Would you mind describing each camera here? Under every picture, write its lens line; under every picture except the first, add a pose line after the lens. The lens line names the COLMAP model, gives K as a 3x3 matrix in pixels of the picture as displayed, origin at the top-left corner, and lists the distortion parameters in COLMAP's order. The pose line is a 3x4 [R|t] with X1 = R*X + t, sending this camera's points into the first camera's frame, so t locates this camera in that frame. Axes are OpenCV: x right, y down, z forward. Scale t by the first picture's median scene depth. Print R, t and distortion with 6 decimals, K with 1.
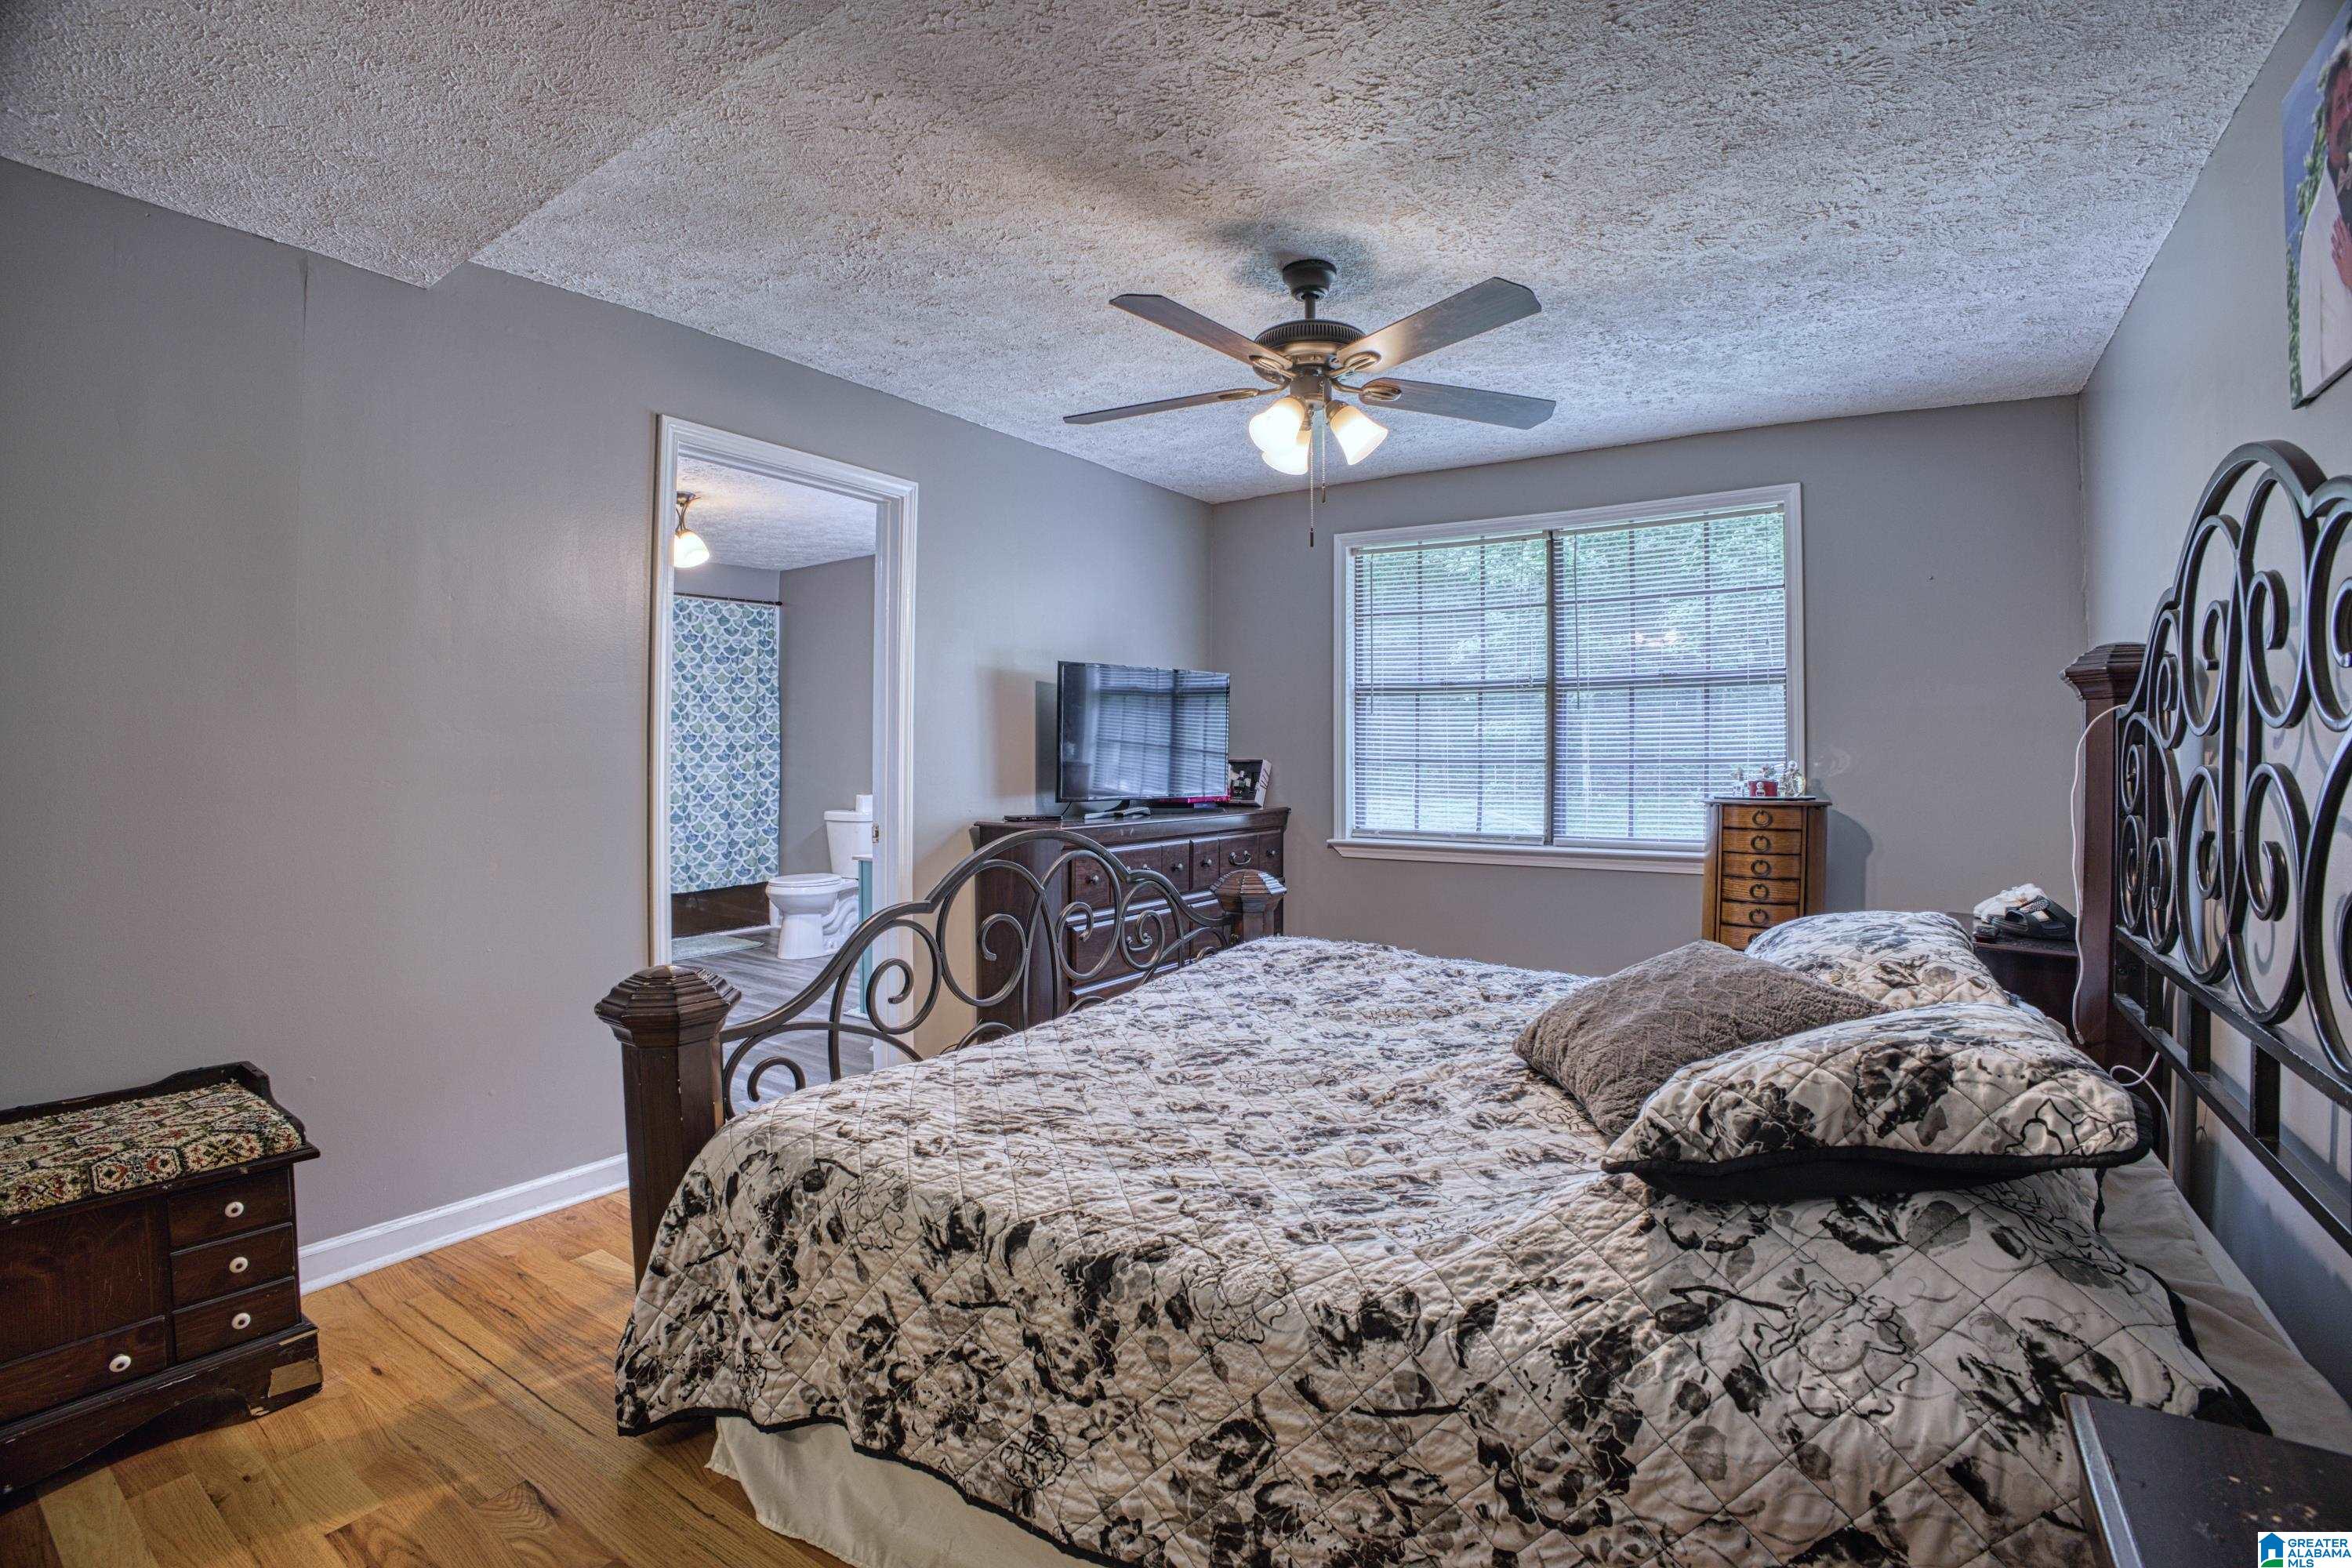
lens RADIAL K [[1072.5, 0, 1174.7], [0, 1072.5, 774.5], [0, 0, 1]] dist [-0.115167, 0.029133]
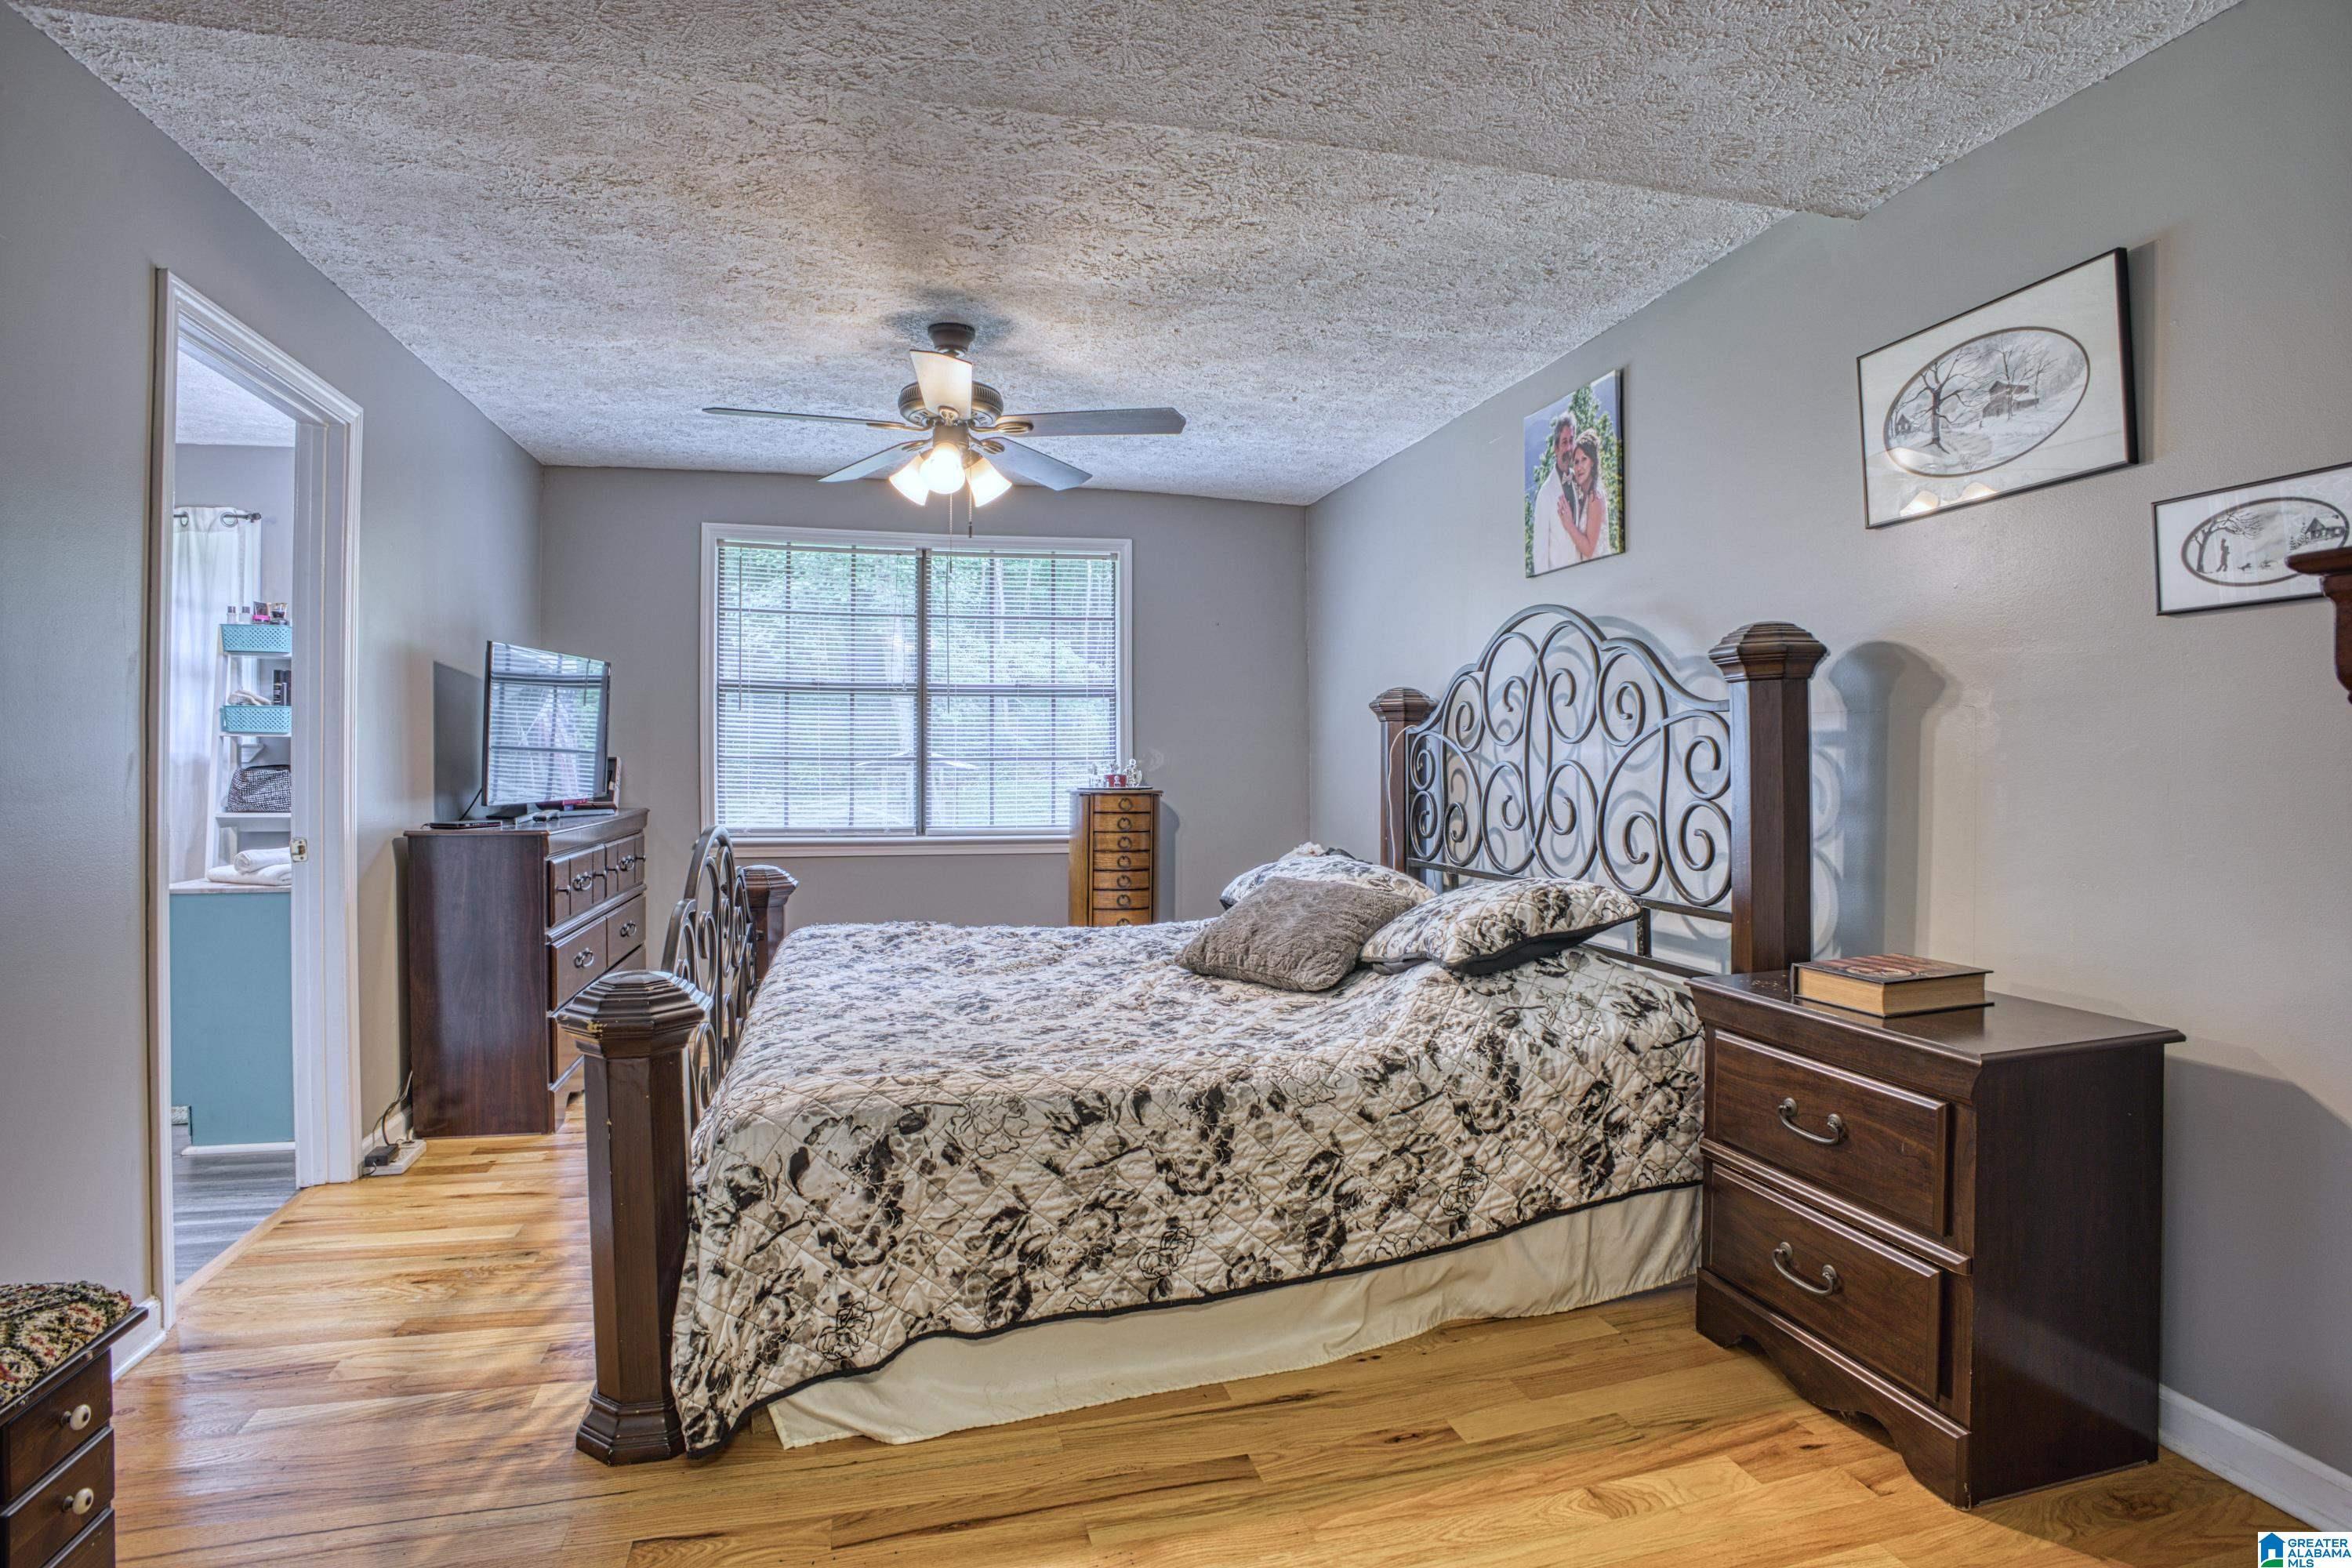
lens RADIAL K [[1216.1, 0, 1170.1], [0, 1216.1, 772.9], [0, 0, 1]] dist [-0.103544, 0.041688]
pose [[0.668850, -0.004823, 0.743381, -1.283222], [0.006490, 0.999979, 0.000648, 0.008191], [-0.743369, 0.004391, 0.668868, -0.103638]]
